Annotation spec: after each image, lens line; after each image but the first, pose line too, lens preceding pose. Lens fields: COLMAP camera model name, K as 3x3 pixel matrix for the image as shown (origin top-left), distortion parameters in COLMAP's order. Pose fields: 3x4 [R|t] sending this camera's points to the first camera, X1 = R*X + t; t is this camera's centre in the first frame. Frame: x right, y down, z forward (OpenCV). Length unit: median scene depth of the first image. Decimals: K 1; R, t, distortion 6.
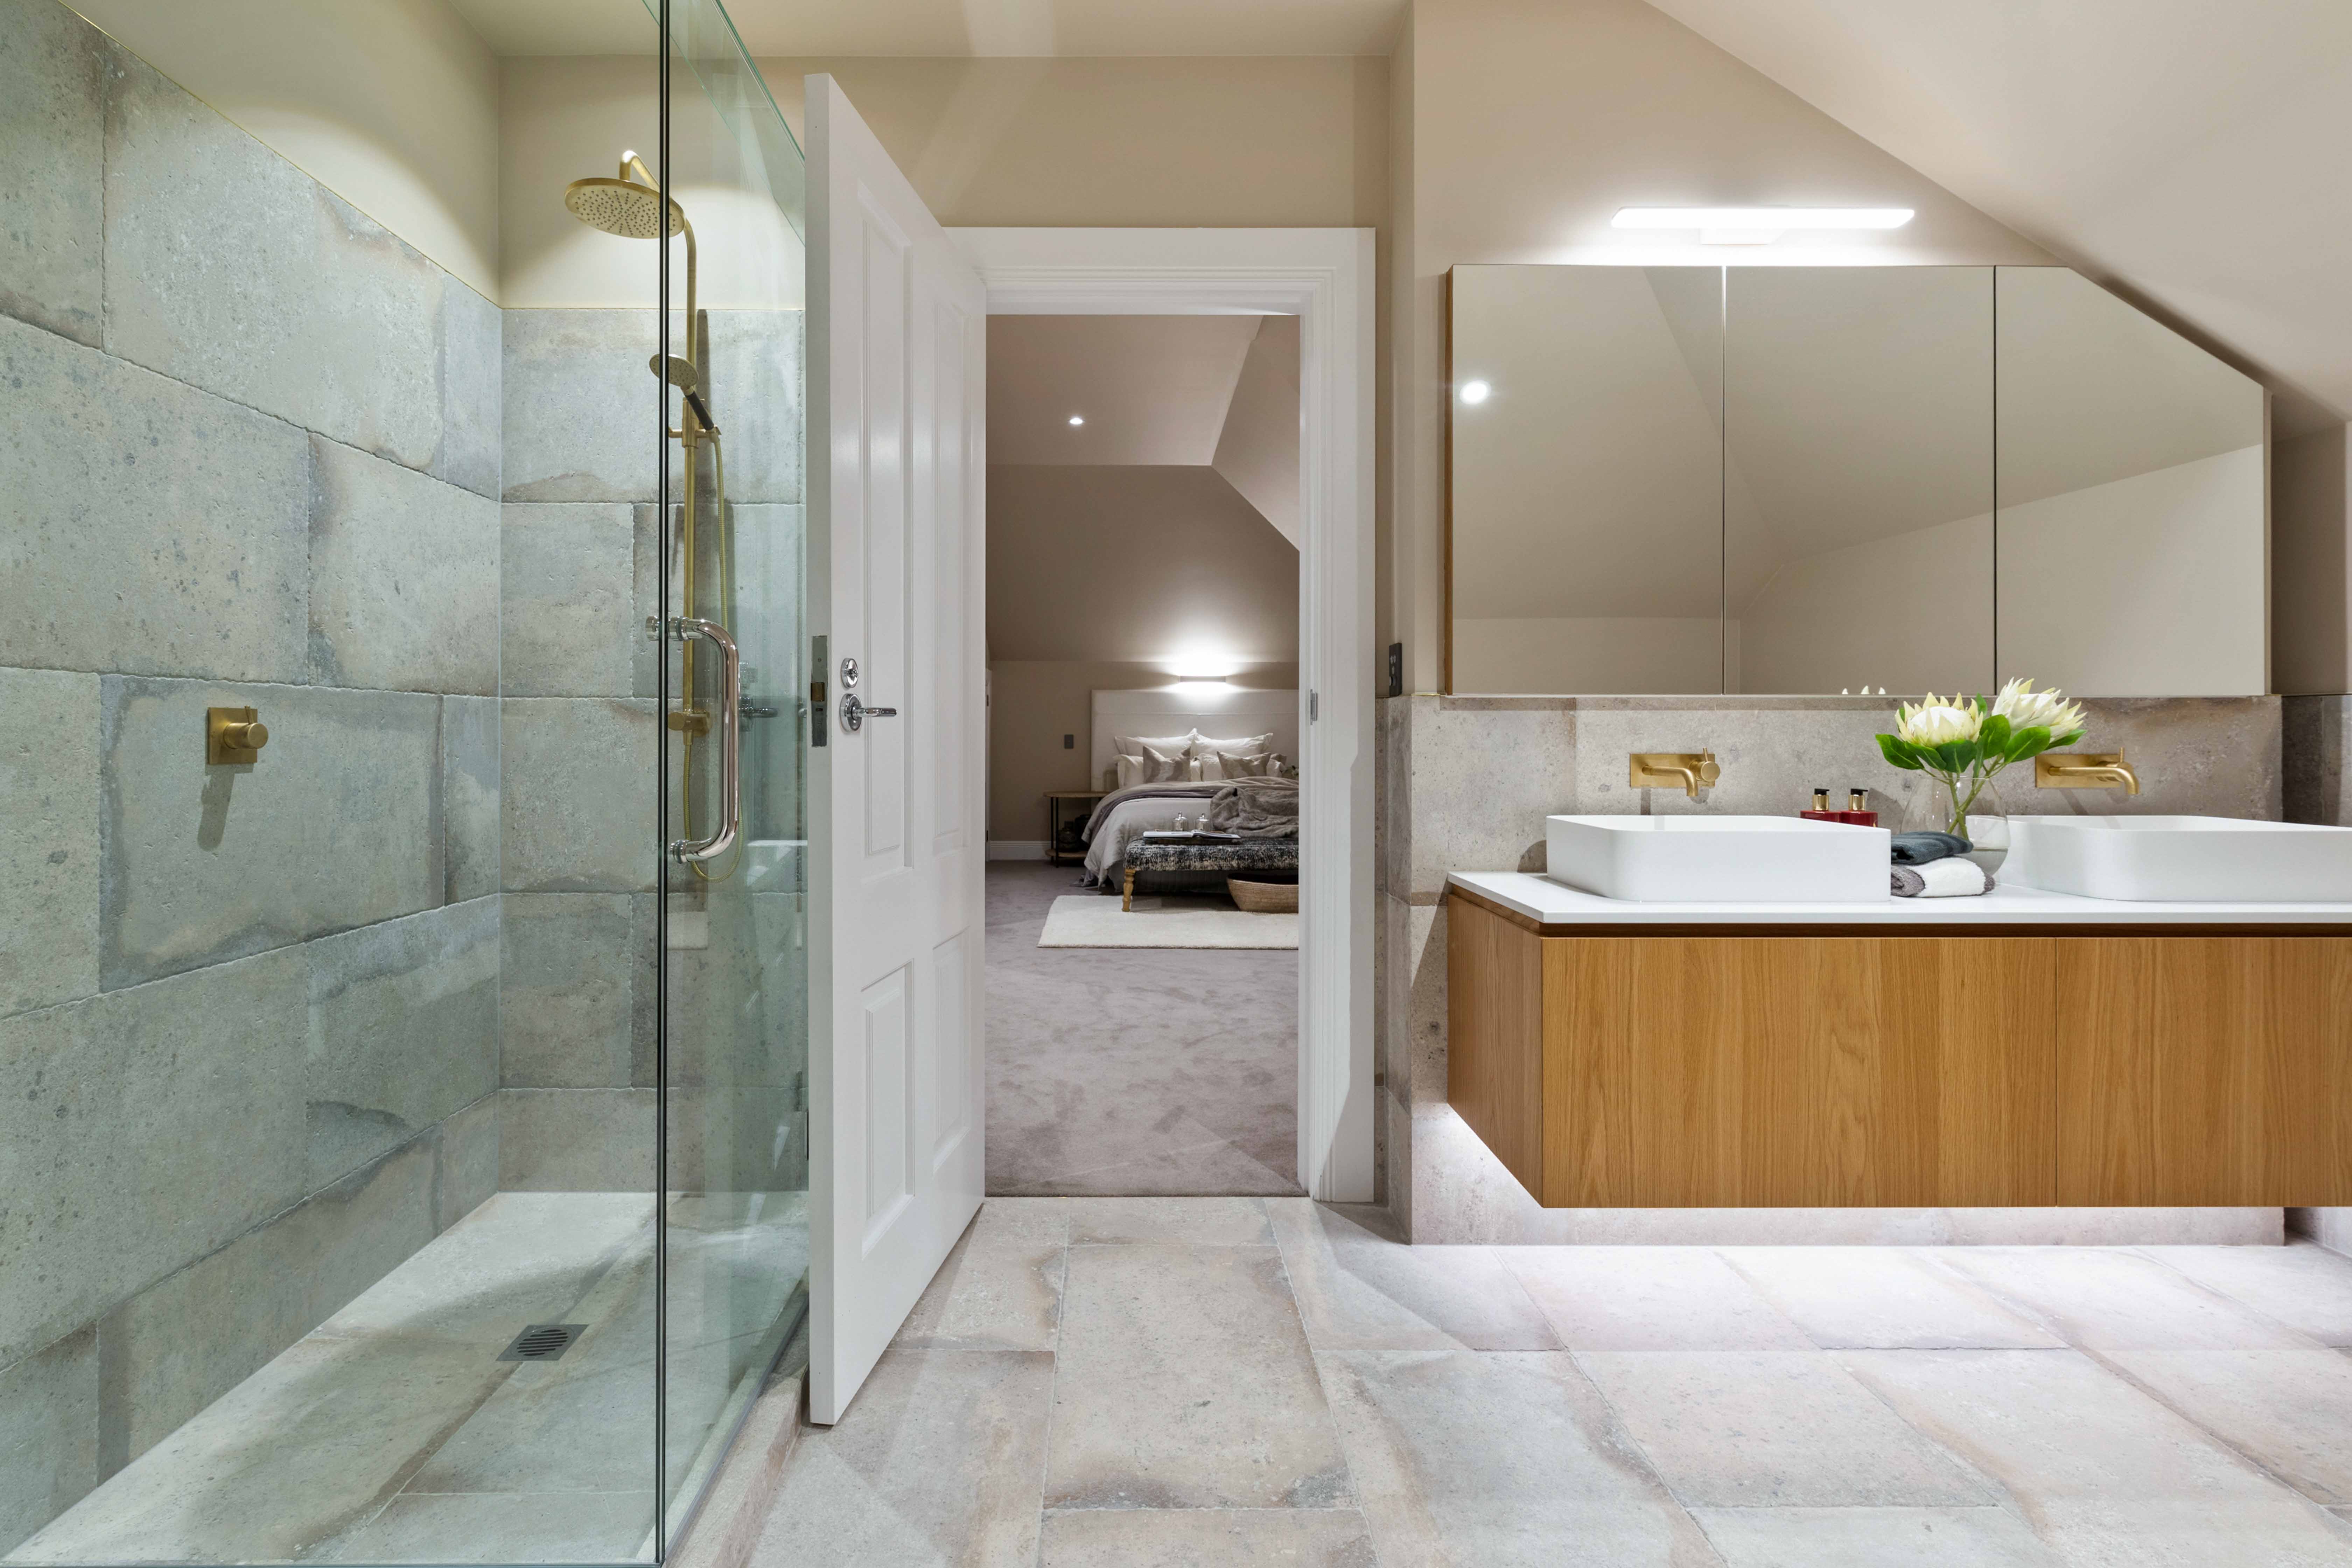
lens RADIAL K [[1024.1, 0, 1161.9], [0, 1024.1, 741.7], [0, 0, 1]] dist [-0.001991, 0.000075]
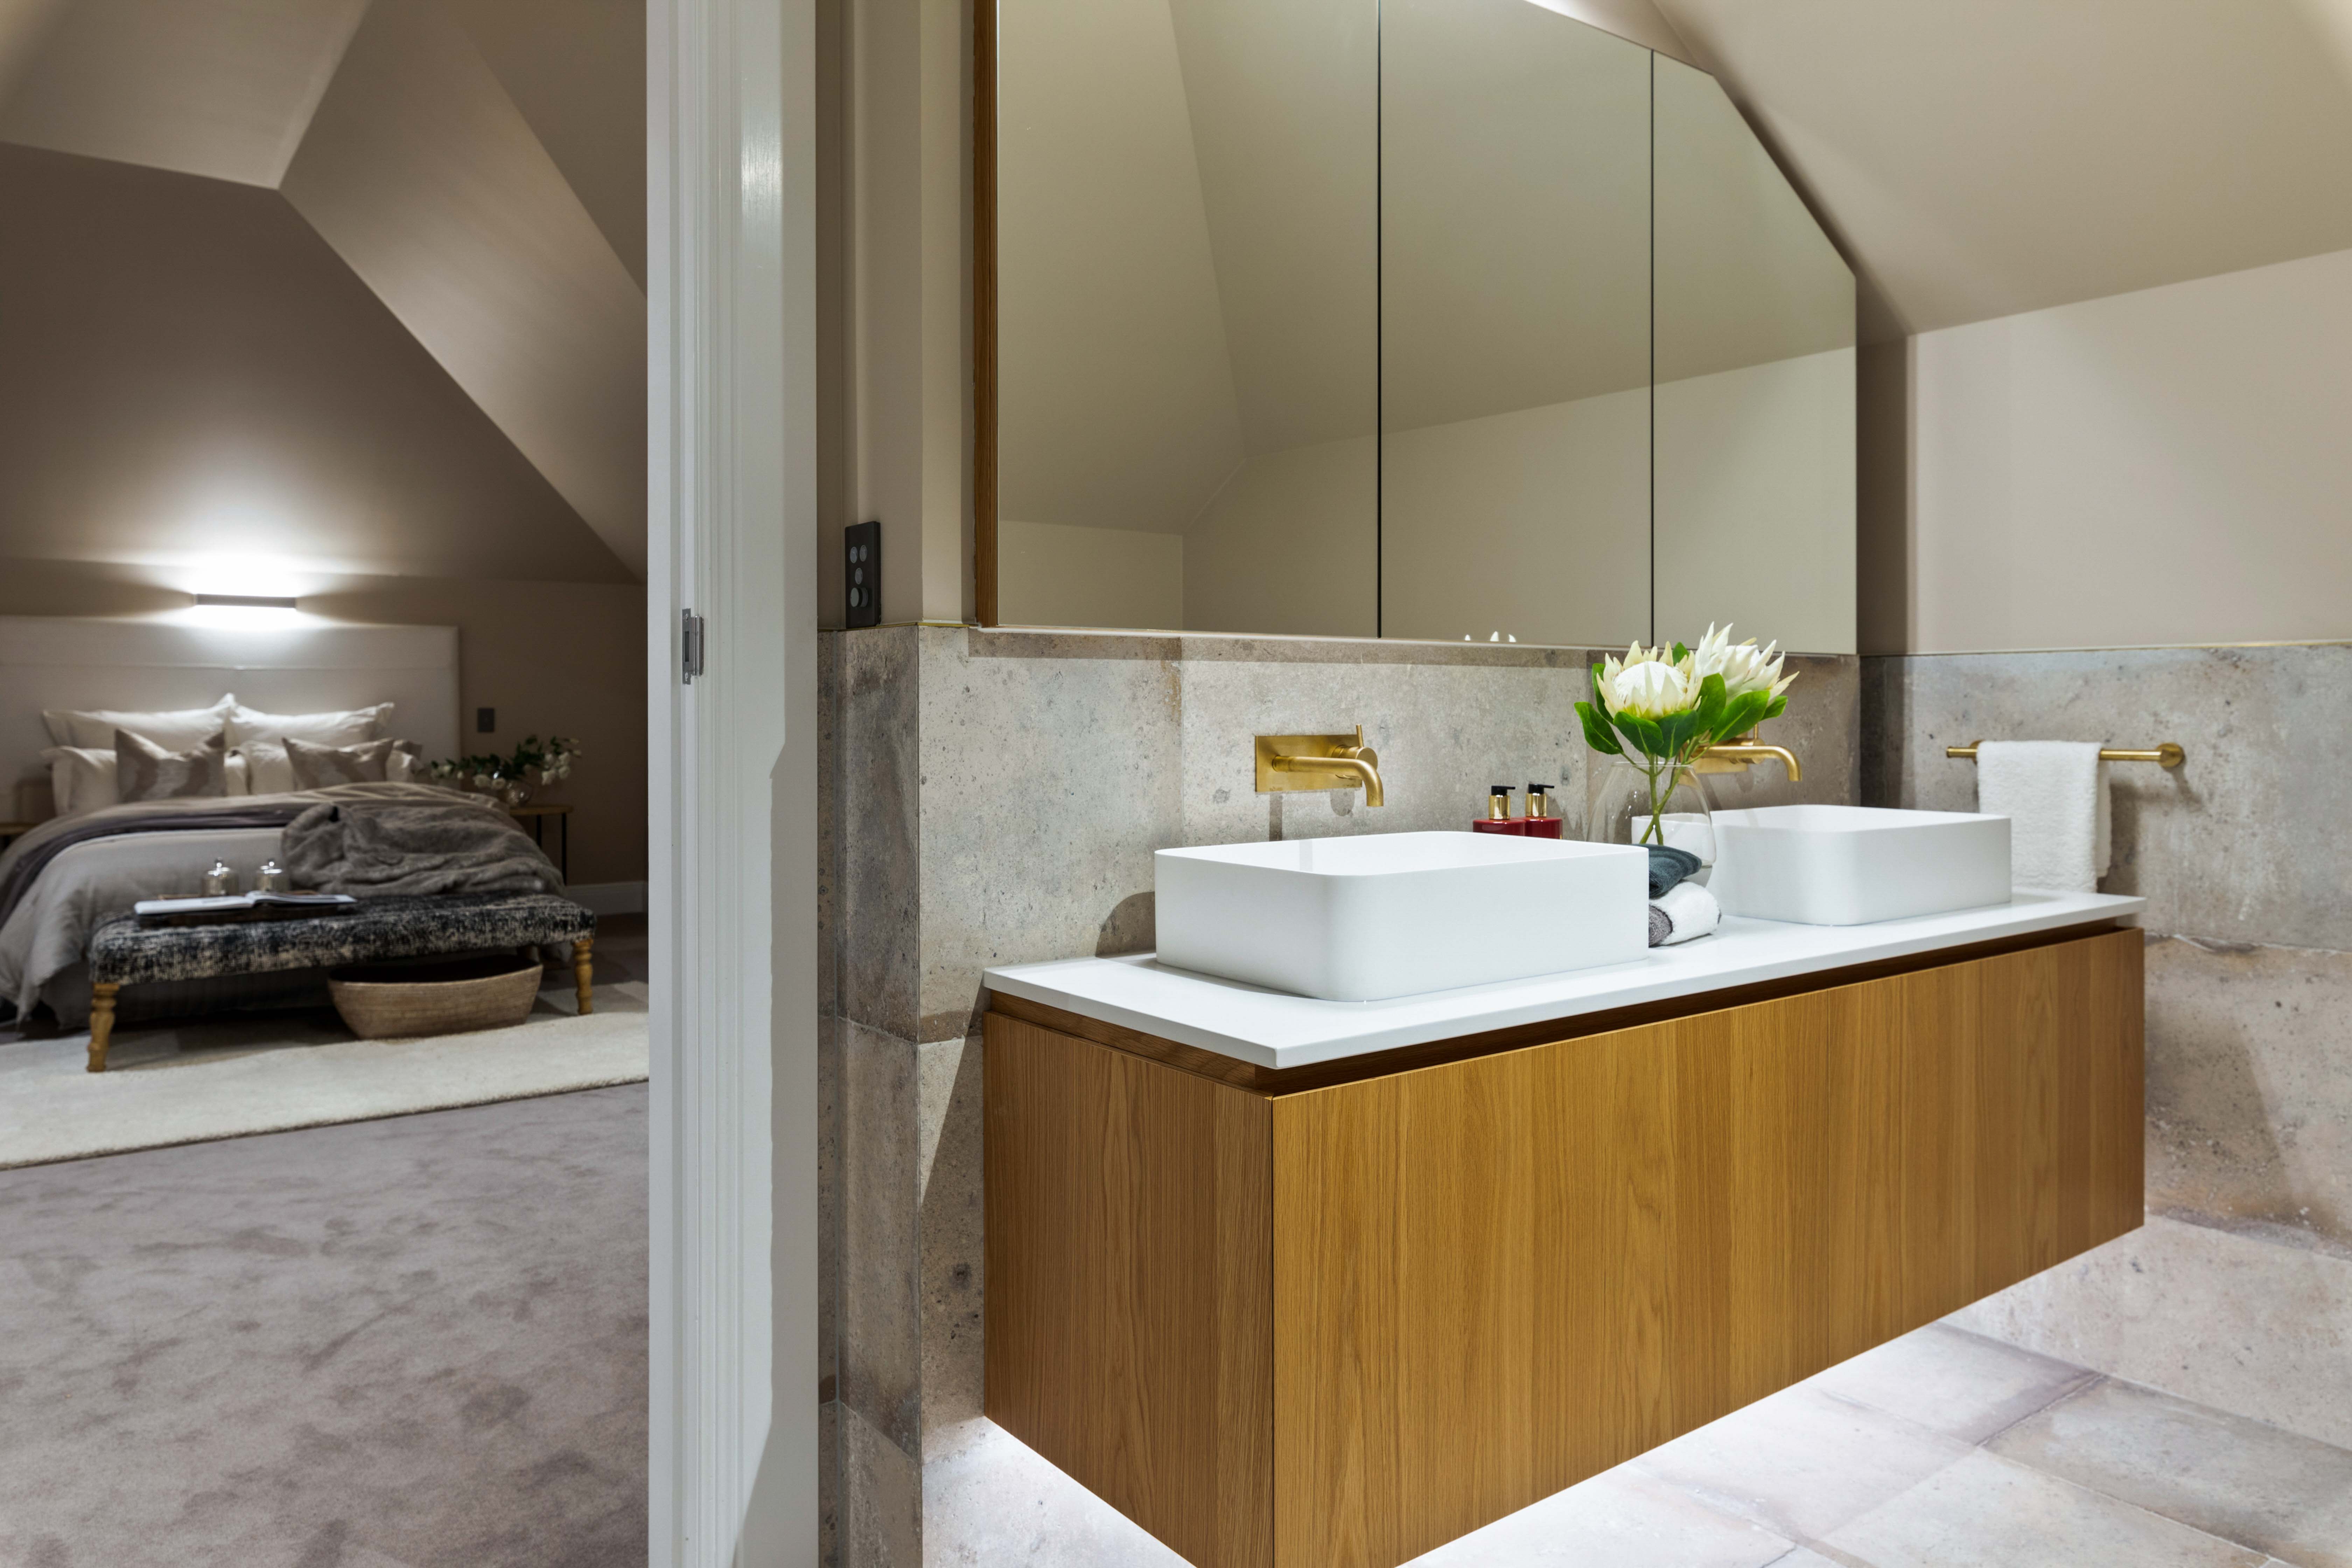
lens RADIAL K [[1549.0, 0, 1175.9], [0, 1549.0, 720.7], [0, 0, 1]] dist [0.002044, -0.000677]
pose [[0.823601, -0.007414, 0.567121, -0.081430], [0.005827, 0.999972, 0.004611, -0.001161], [-0.567139, -0.000493, 0.823622, 0.294932]]
